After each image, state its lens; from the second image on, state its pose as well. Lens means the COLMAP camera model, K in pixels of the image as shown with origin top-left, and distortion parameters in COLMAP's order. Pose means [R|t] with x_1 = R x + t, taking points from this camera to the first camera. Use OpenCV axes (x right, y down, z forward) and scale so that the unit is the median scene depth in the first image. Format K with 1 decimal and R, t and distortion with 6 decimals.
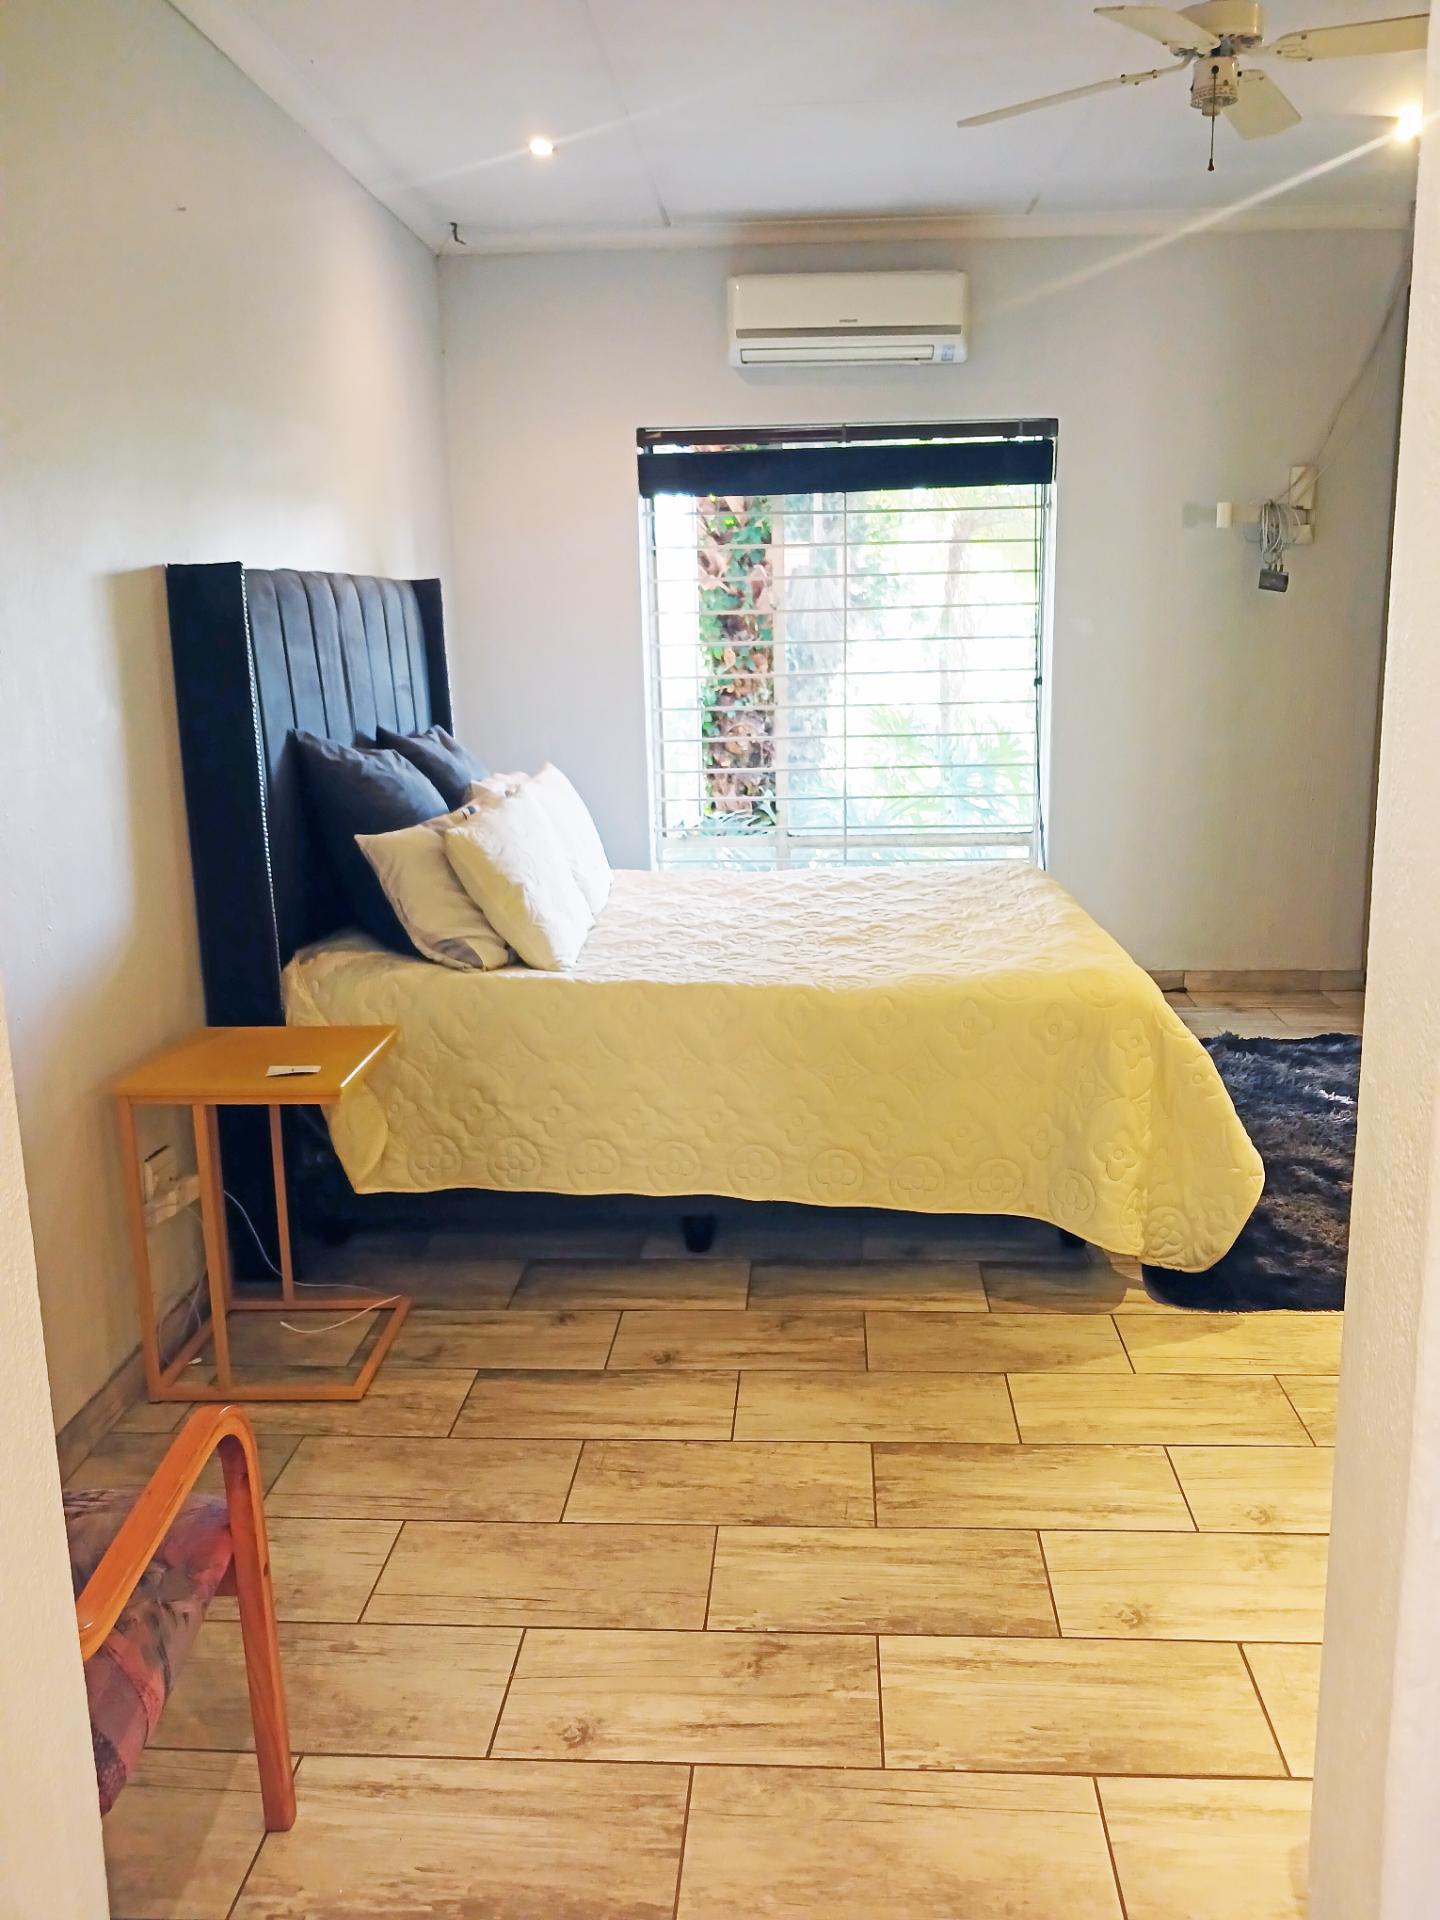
lens RADIAL K [[1511.0, 0, 690.4], [0, 1511.0, 921.2], [0, 0, 1]] dist [0.071212, -0.105384]
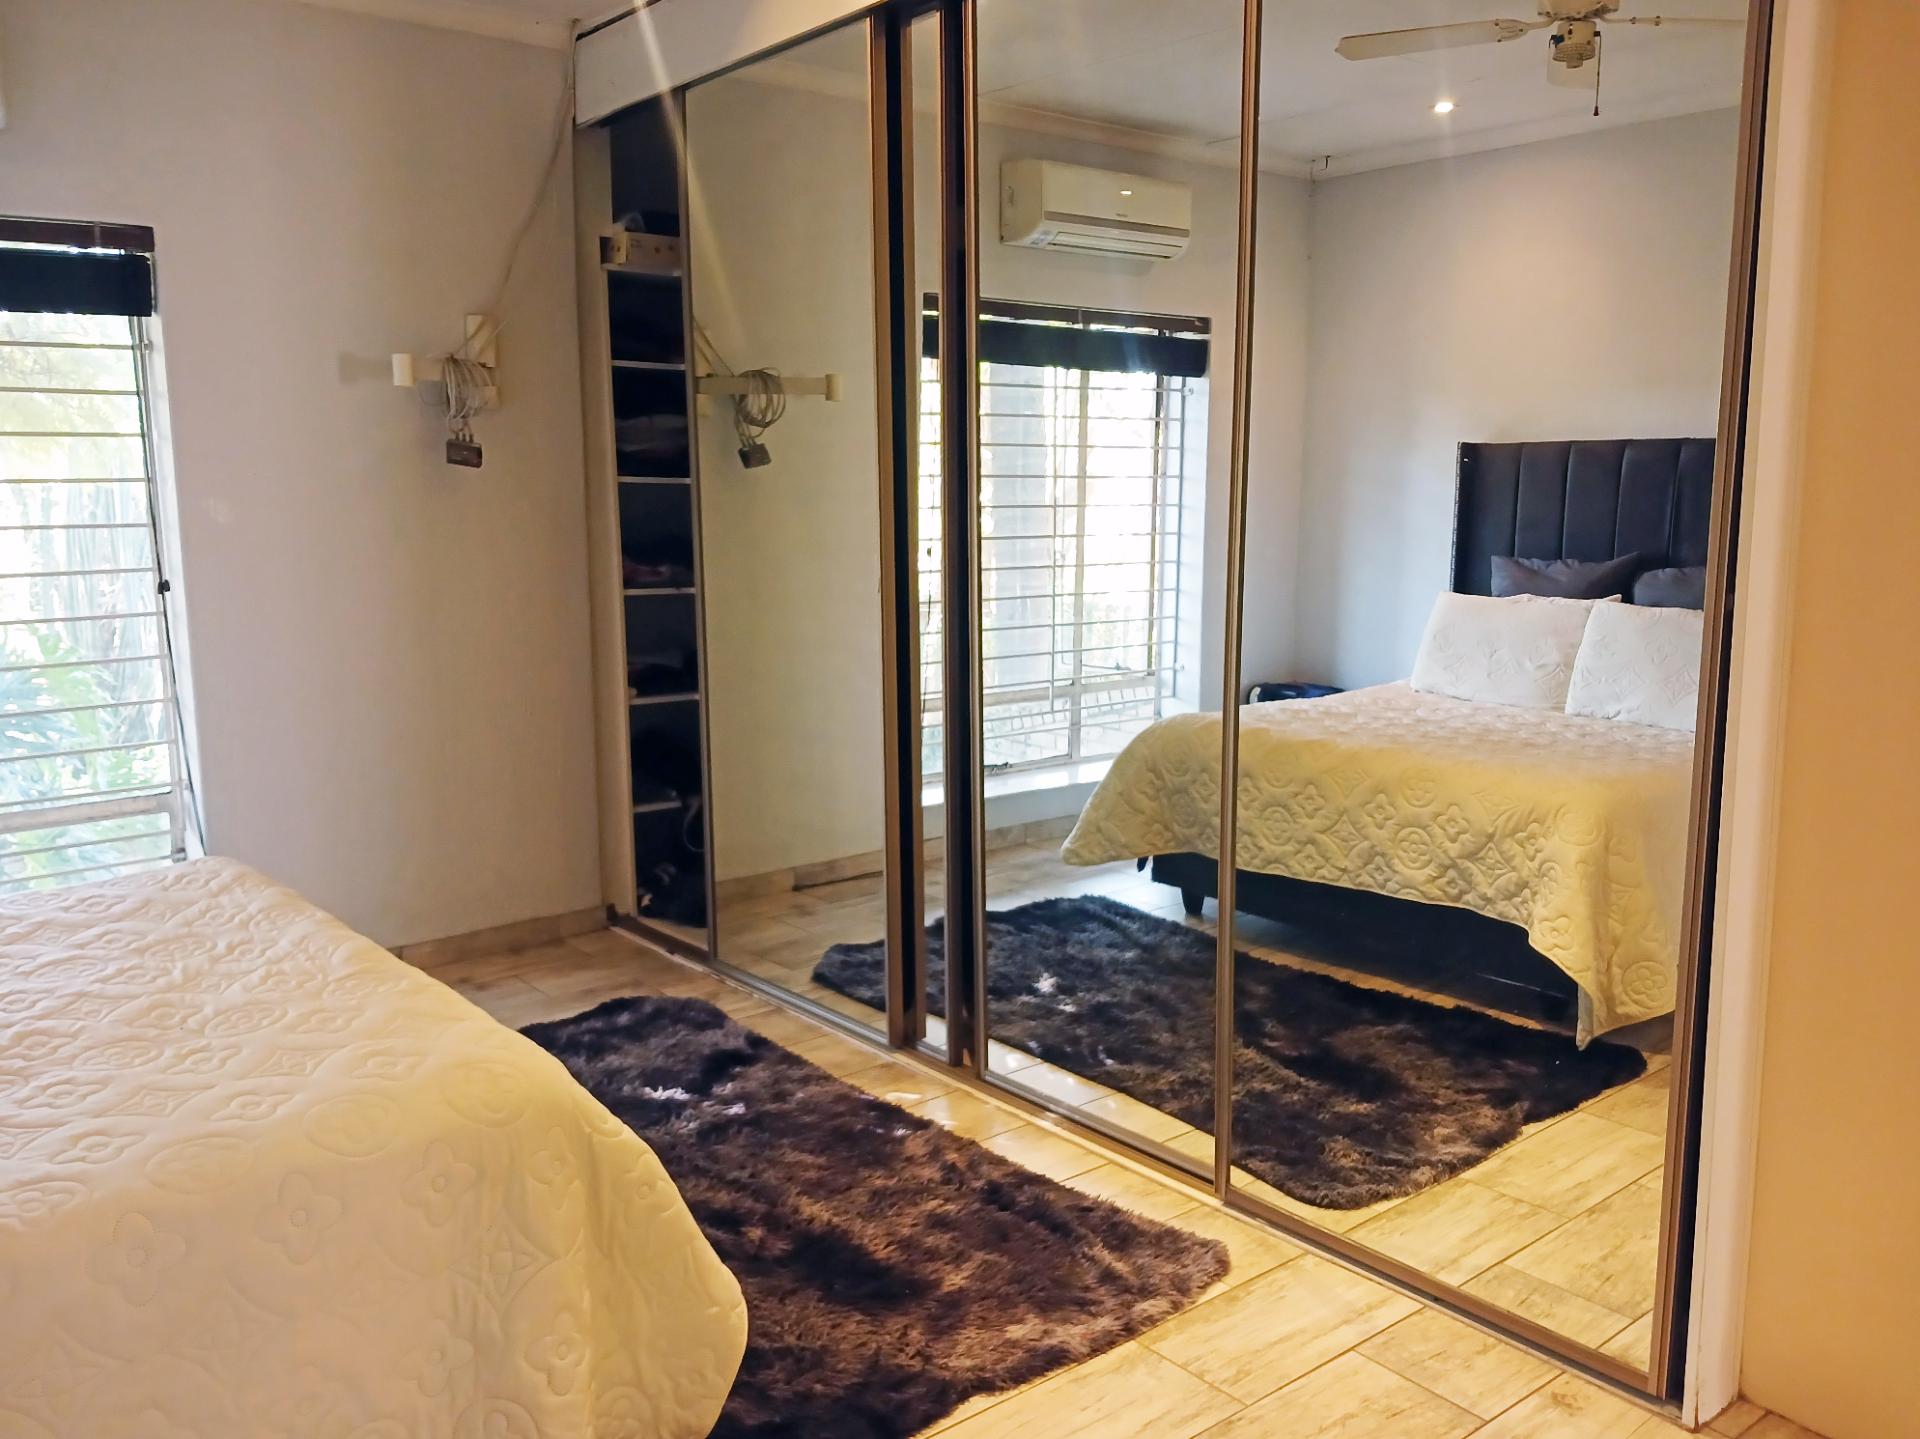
lens RADIAL K [[1616.1, 0, 915.9], [0, 1616.1, 710.8], [0, 0, 1]] dist [0.002403, -0.005077]
pose [[0.745991, -0.097003, 0.658854, -0.014705], [0.136560, 0.990593, -0.008776, -0.048994], [-0.651805, 0.096520, 0.752220, 0.217973]]
